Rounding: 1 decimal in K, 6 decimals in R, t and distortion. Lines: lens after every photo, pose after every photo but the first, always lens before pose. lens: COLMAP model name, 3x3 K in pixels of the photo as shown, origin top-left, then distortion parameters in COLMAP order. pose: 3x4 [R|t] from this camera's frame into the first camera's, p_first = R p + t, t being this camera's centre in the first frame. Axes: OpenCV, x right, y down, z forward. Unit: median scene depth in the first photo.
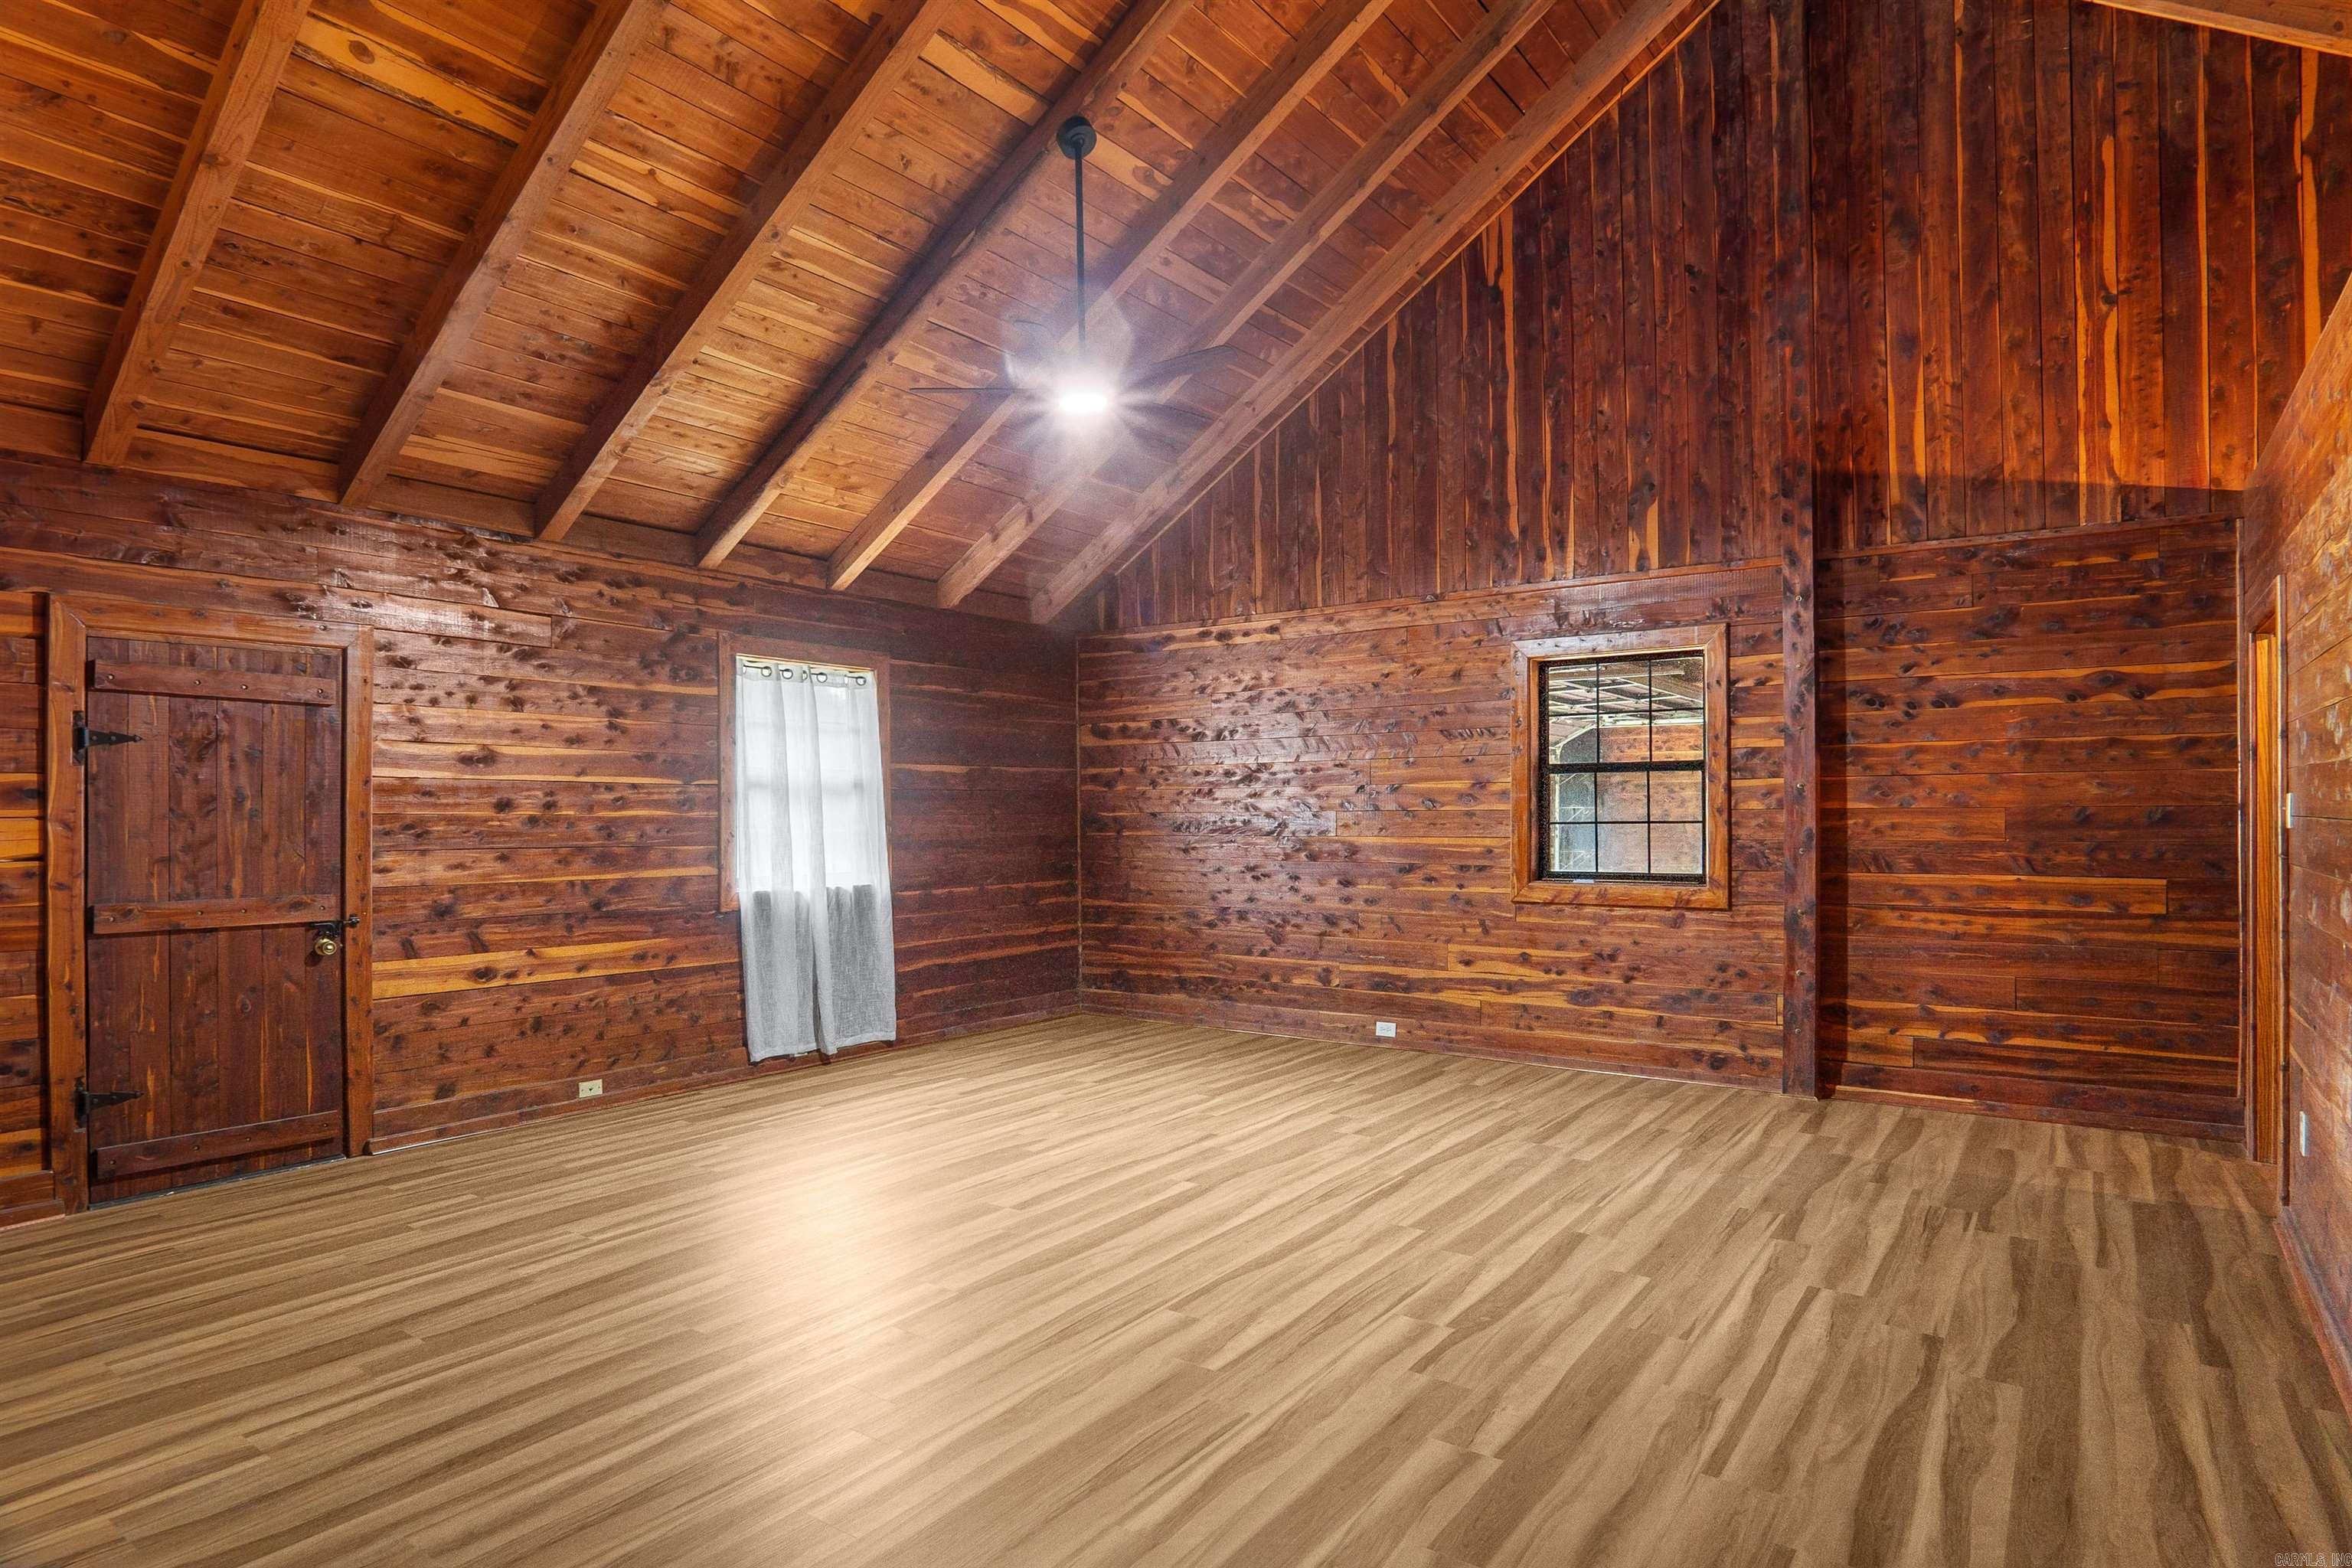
lens RADIAL K [[1264.0, 0, 1176.9], [0, 1264.0, 811.6], [0, 0, 1]] dist [-0.034327, 0.011358]
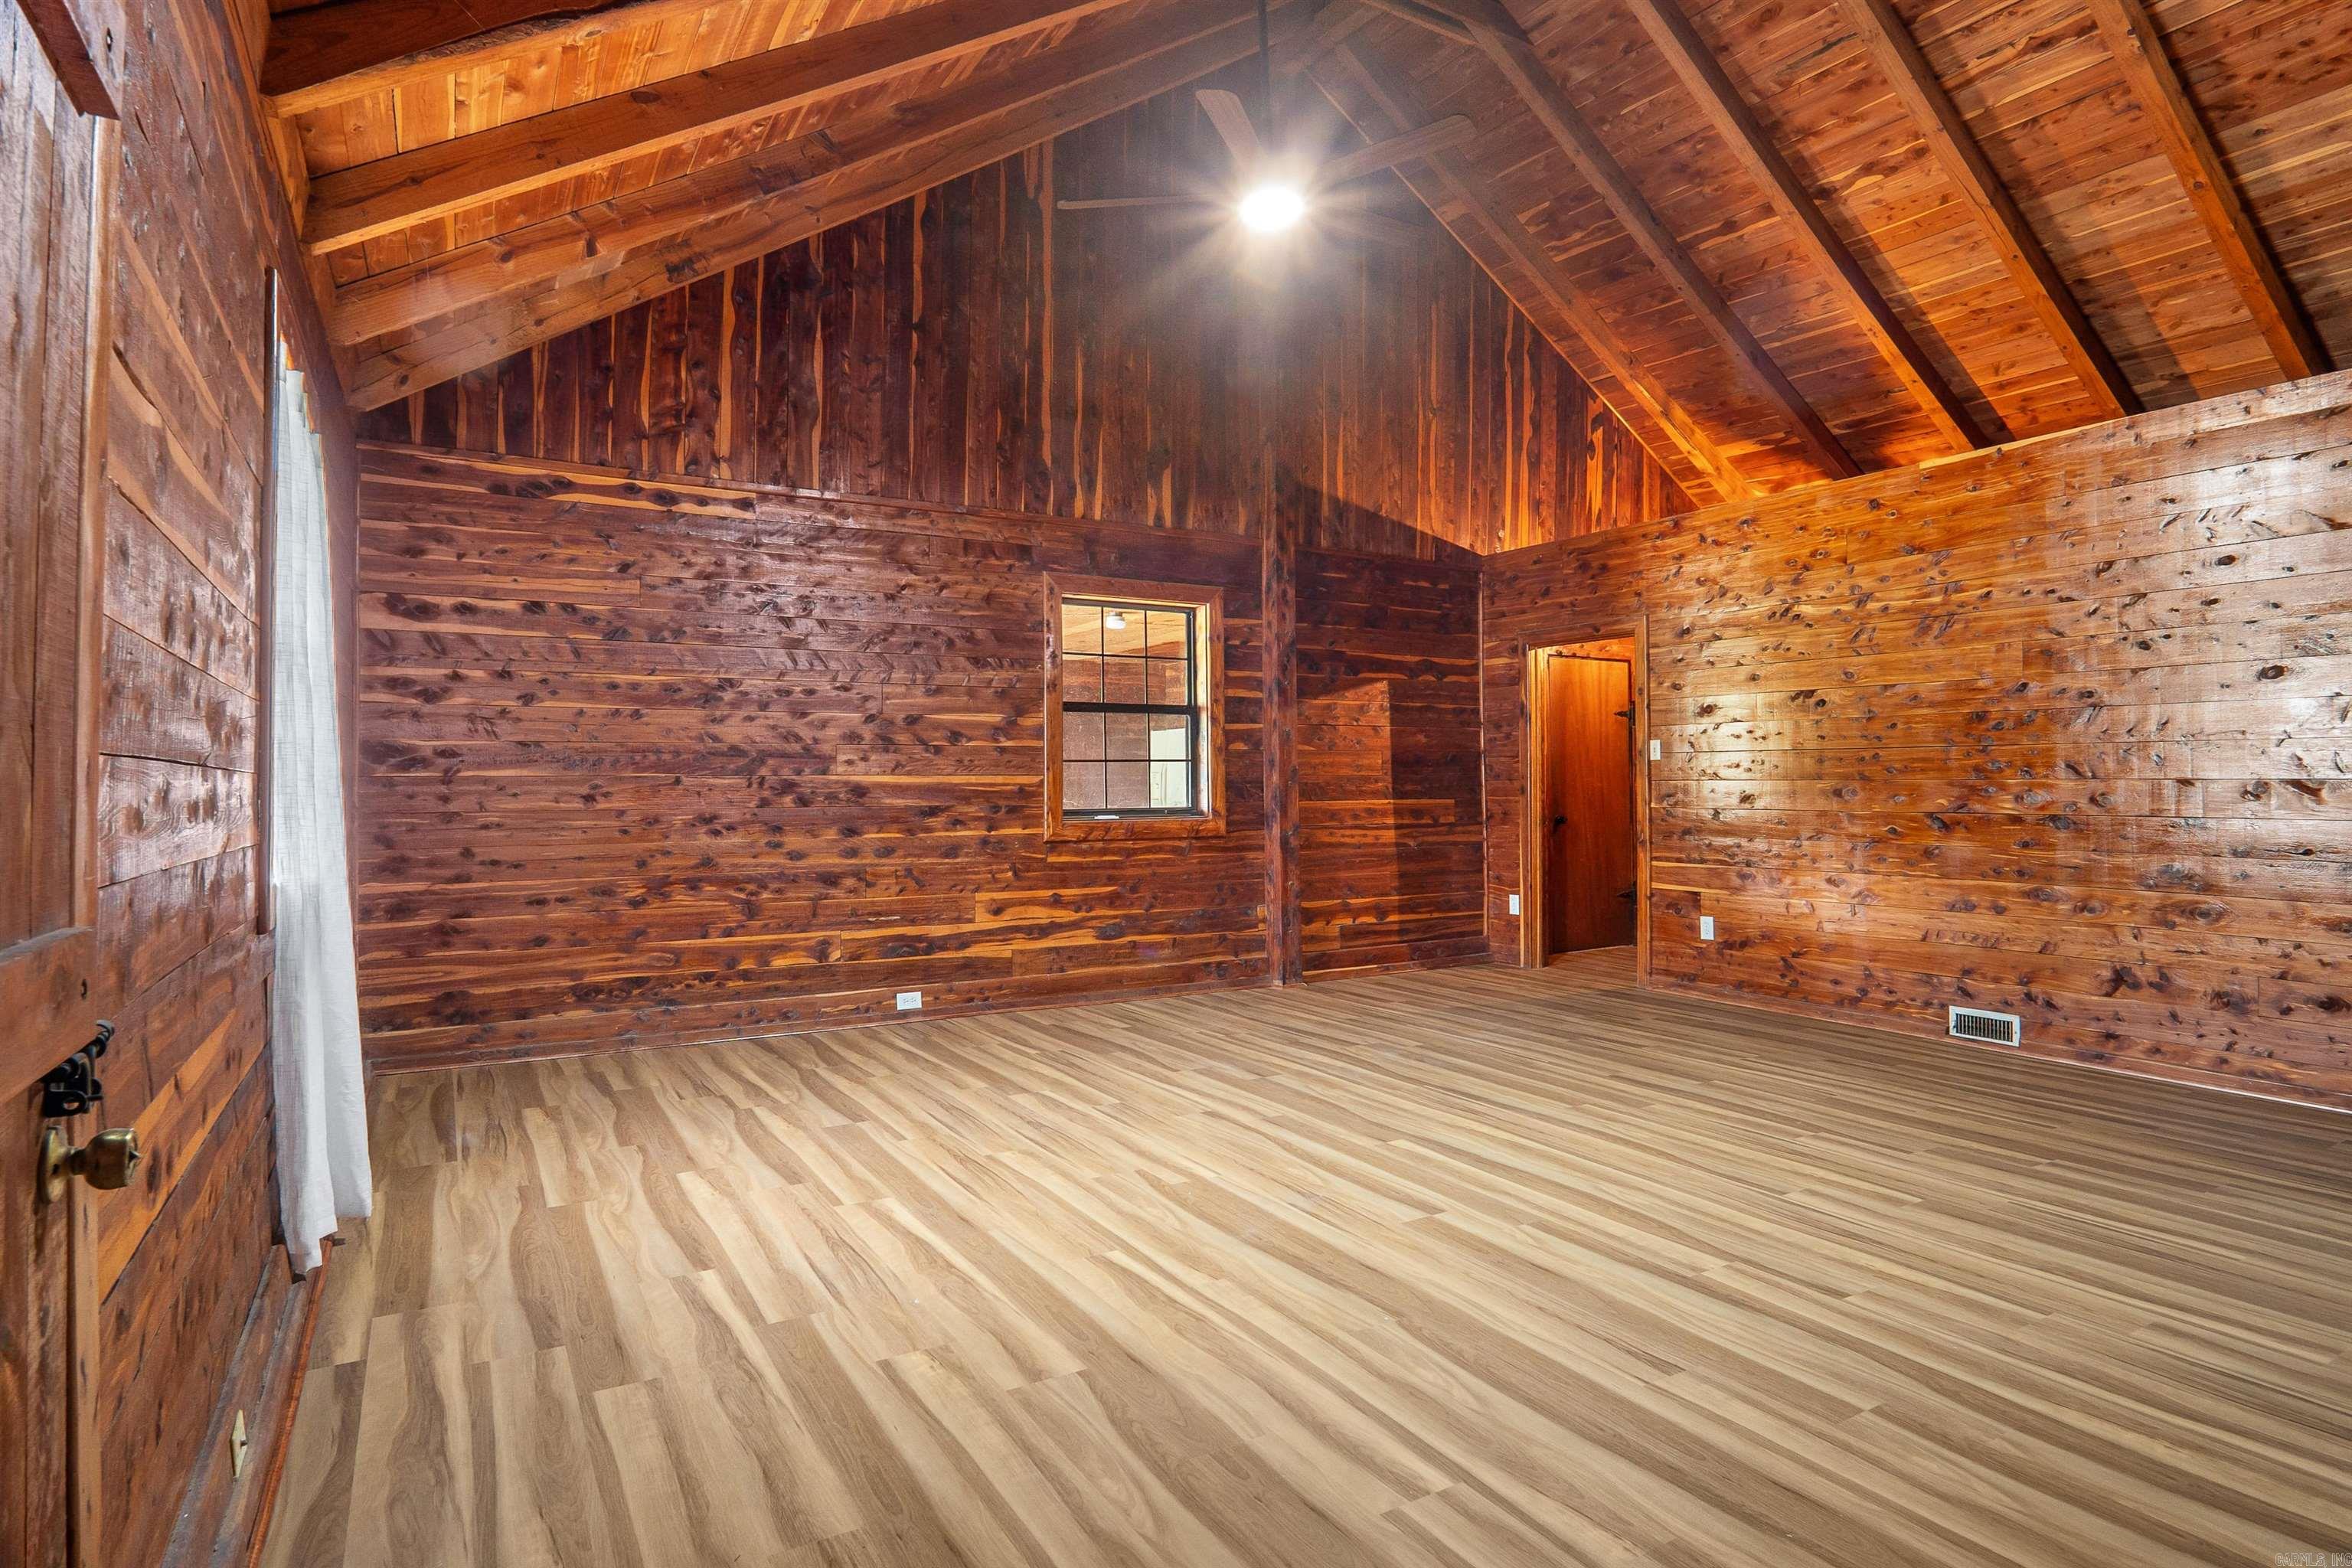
lens RADIAL K [[1264.0, 0, 1171.8], [0, 1264.0, 768.4], [0, 0, 1]] dist [-0.034327, 0.011358]
pose [[0.400150, 0.013117, 0.916356, -0.620213], [-0.000885, 0.999903, -0.013926, 0.030684], [-0.916449, 0.004762, 0.400123, 0.559378]]
